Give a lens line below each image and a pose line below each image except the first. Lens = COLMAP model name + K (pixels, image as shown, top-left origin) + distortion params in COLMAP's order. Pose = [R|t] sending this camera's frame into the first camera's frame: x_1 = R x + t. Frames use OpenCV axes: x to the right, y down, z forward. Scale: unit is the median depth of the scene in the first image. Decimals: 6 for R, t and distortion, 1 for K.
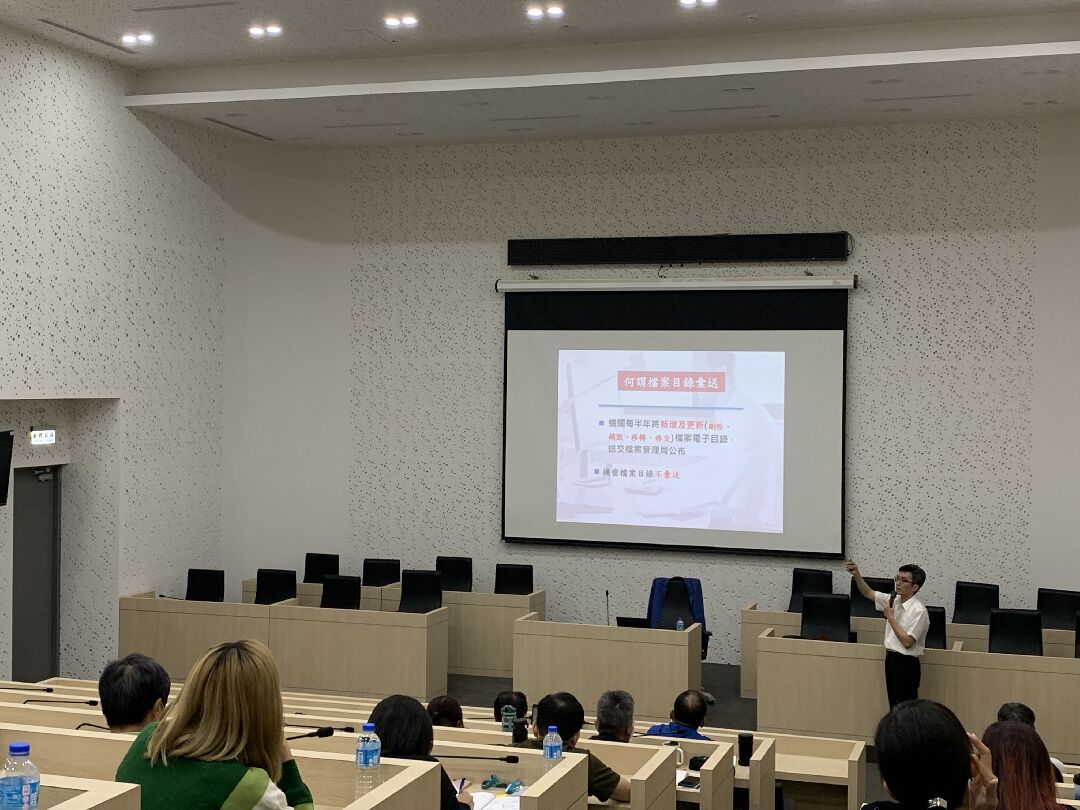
lens RADIAL K [[1478.1, 0, 541.6], [0, 1478.1, 399.1], [0, 0, 1]] dist [0.095747, 0.000000]
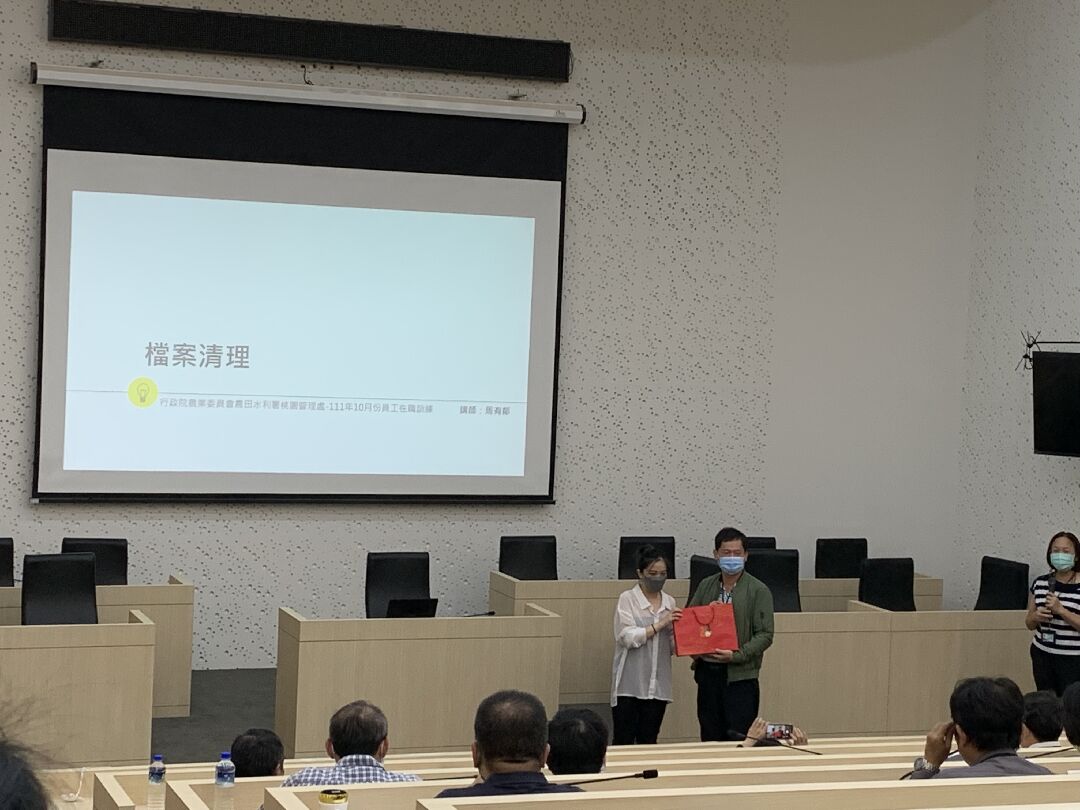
lens RADIAL K [[2267.3, 0, 531.7], [0, 2267.3, 409.2], [0, 0, 1]] dist [0.202298, 0.000000]
pose [[0.762488, -0.020646, 0.646673, -0.509535], [-0.028088, 0.997492, 0.064965, -0.008298], [-0.646393, -0.067699, 0.759996, 0.176807]]
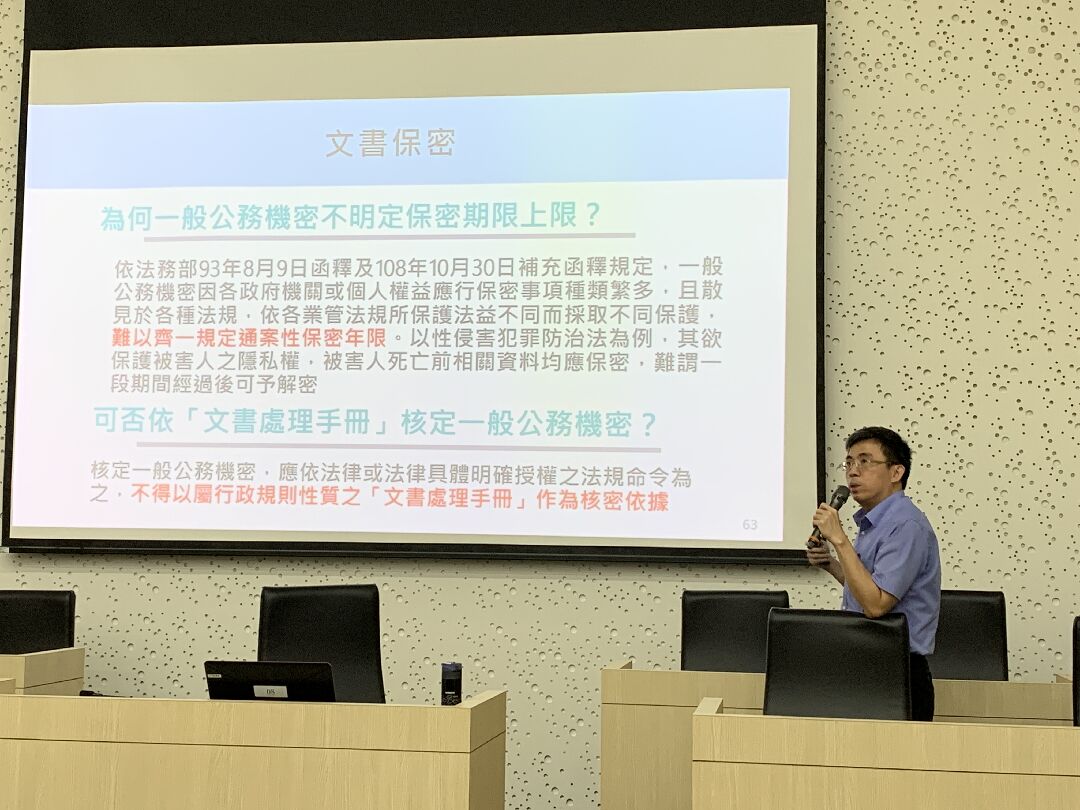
lens RADIAL K [[1649.2, 0, 555.2], [0, 1649.2, 379.8], [0, 0, 1]] dist [0.085325, 0.000000]
pose [[0.985246, 0.015599, 0.170429, 0.049444], [0.001191, 0.995189, -0.097971, 0.101521], [-0.171138, 0.096728, 0.980487, 0.553142]]
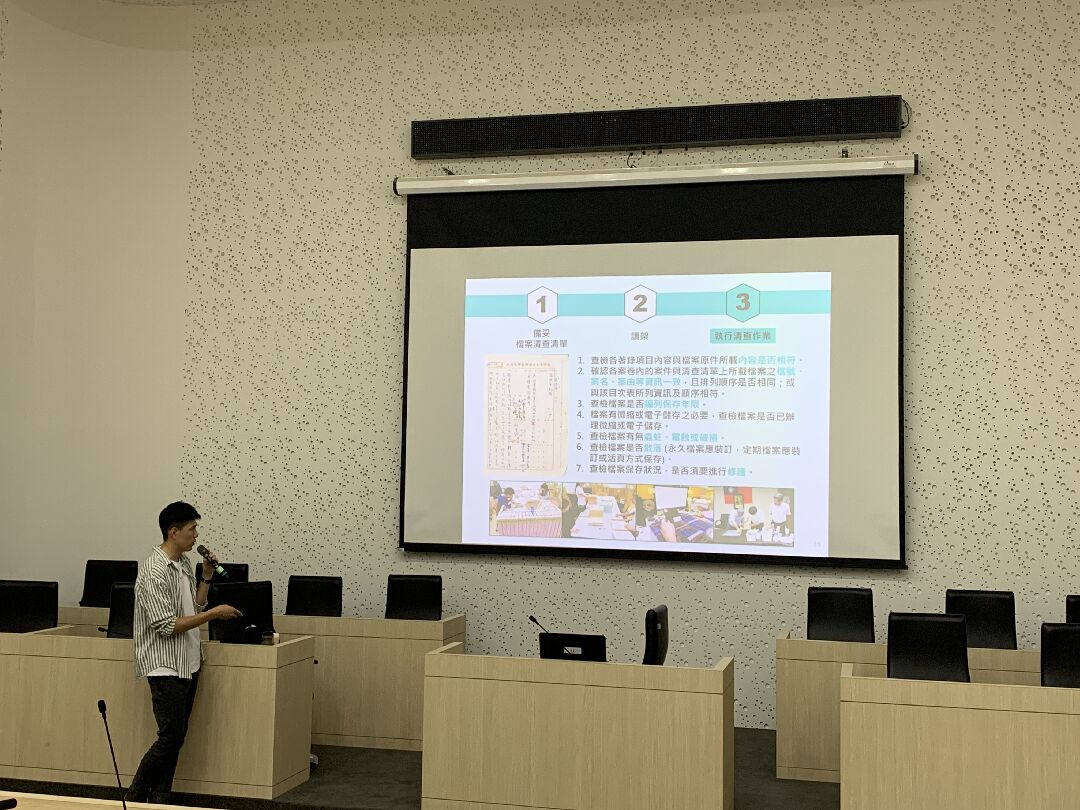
lens RADIAL K [[1313.3, 0, 544.7], [0, 1313.3, 388.2], [0, 0, 1]] dist [0.023076, 0.000000]
pose [[0.996872, 0.006507, 0.078759, -0.008659], [-0.001261, 0.997787, -0.066481, 0.065710], [-0.079018, 0.066174, 0.994674, 0.406725]]
